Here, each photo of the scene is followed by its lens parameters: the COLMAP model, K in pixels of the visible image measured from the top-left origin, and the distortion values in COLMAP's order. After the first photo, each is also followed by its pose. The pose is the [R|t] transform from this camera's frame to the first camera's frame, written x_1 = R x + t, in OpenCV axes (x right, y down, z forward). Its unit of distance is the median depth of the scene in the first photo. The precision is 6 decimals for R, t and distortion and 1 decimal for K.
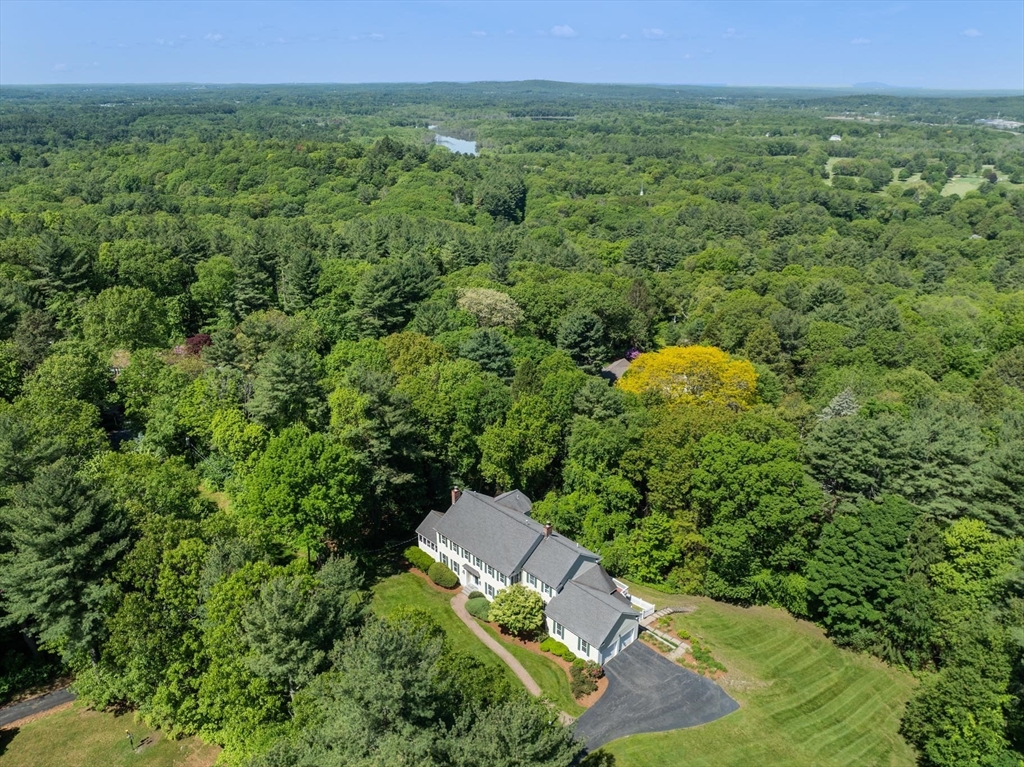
lens RADIAL K [[715.5, 0, 519.8], [0, 715.5, 392.0], [0, 0, 1]] dist [-0.043183, 0.010563]
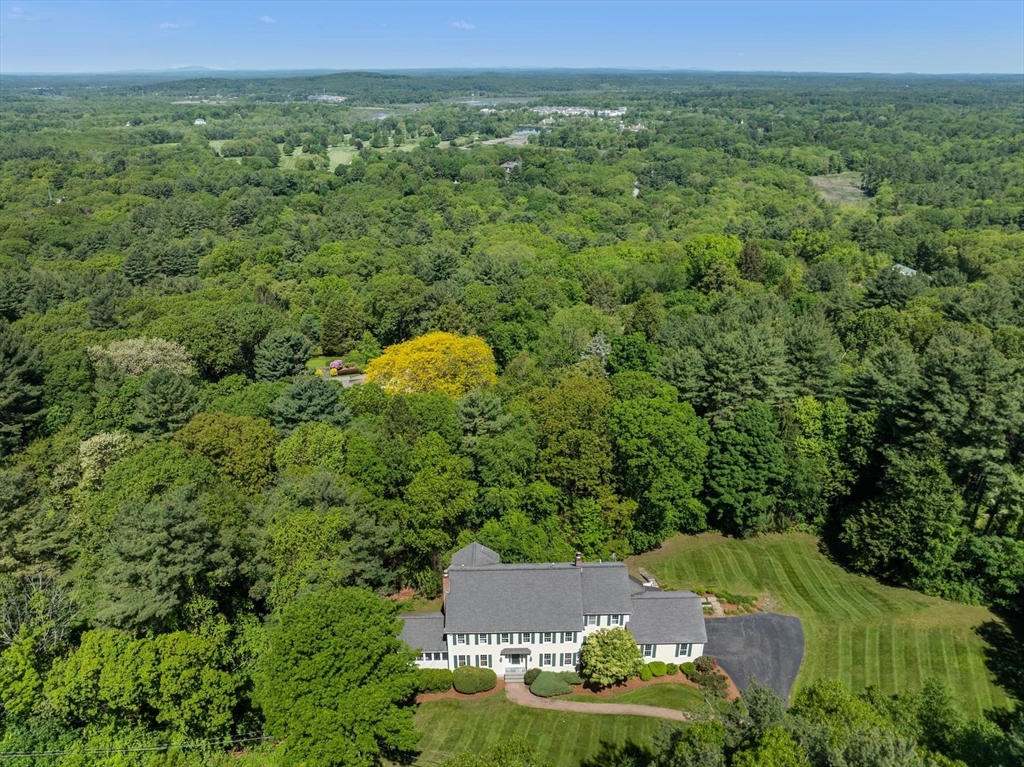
lens RADIAL K [[715.5, 0, 509.3], [0, 715.5, 375.4], [0, 0, 1]] dist [-0.043183, 0.010563]
pose [[0.688415, -0.293994, 0.663063, -0.510620], [0.294366, 0.948744, 0.115041, -0.143351], [-0.662898, 0.115987, 0.739671, 0.360301]]
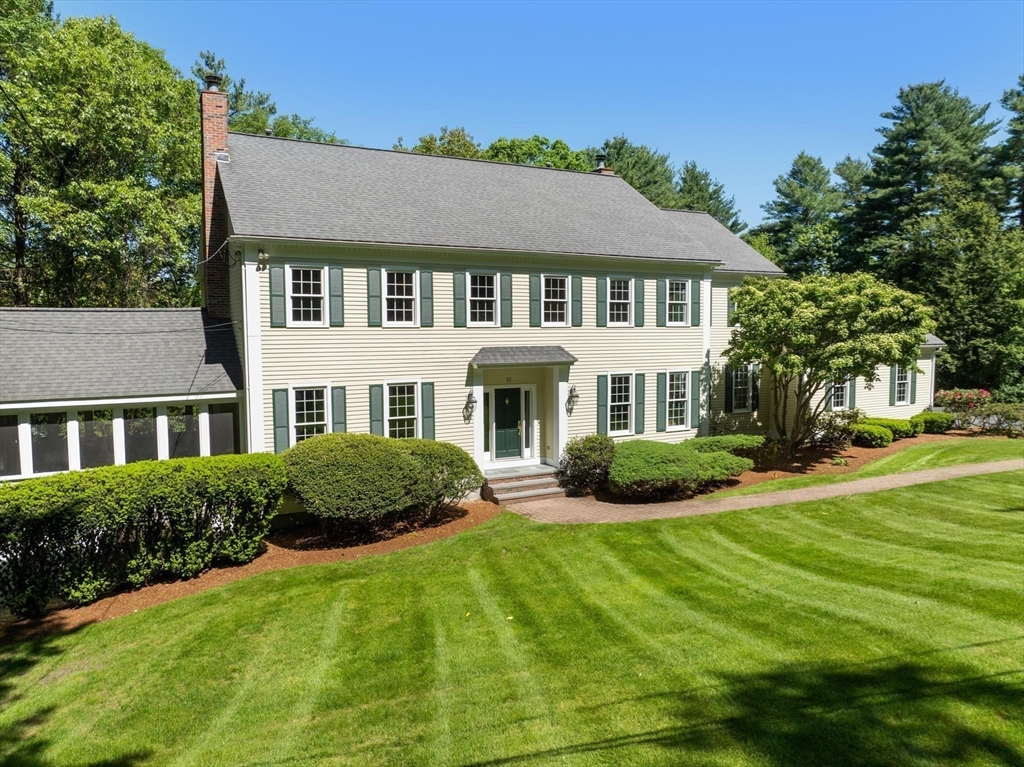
lens RADIAL K [[715.5, 0, 496.2], [0, 715.5, 386.3], [0, 0, 1]] dist [-0.043183, 0.010563]
pose [[0.309024, -0.089490, 0.946835, -0.265734], [0.379582, 0.924437, -0.036513, 0.256176], [-0.872022, 0.370685, 0.319642, 0.925451]]
